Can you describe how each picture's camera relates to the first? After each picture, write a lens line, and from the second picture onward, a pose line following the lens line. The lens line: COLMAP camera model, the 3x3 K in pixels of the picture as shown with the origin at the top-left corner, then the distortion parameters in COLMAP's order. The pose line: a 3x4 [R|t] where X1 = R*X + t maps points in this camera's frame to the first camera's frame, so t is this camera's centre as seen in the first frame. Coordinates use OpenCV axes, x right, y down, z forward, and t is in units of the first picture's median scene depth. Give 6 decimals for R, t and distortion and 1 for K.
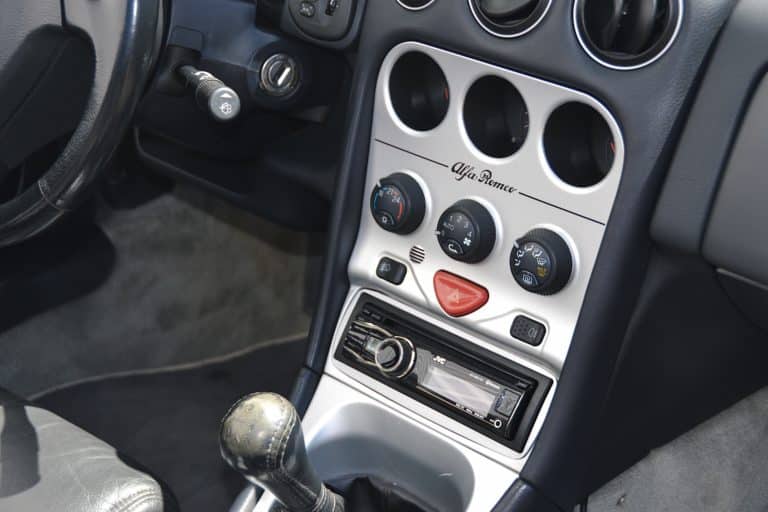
lens RADIAL K [[1328.9, 0, 384.0], [0, 1328.9, 256.0], [0, 0, 1]] dist [0.191630, 0.013554]
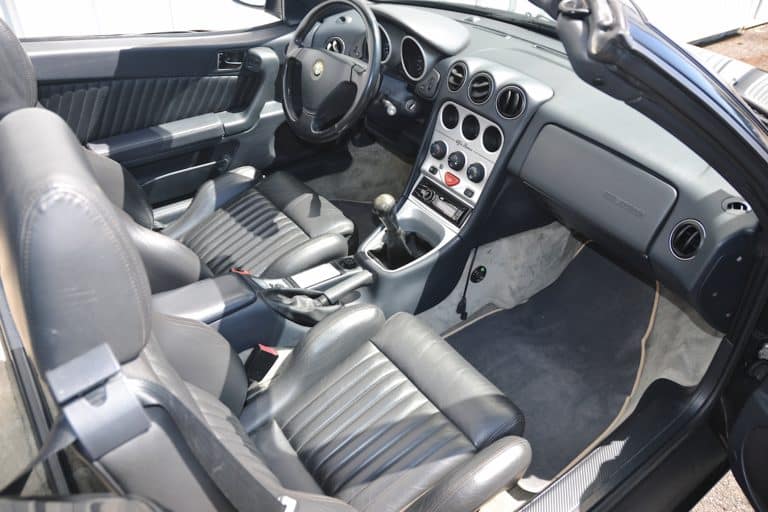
lens RADIAL K [[588.7, 0, 384.0], [0, 588.7, 256.0], [0, 0, 1]] dist [-0.133907, -0.000233]
pose [[0.974626, 0.187377, -0.122449, 0.107079], [-0.175388, 0.979163, 0.102370, 0.094056], [0.139079, -0.078296, 0.987181, -0.466990]]
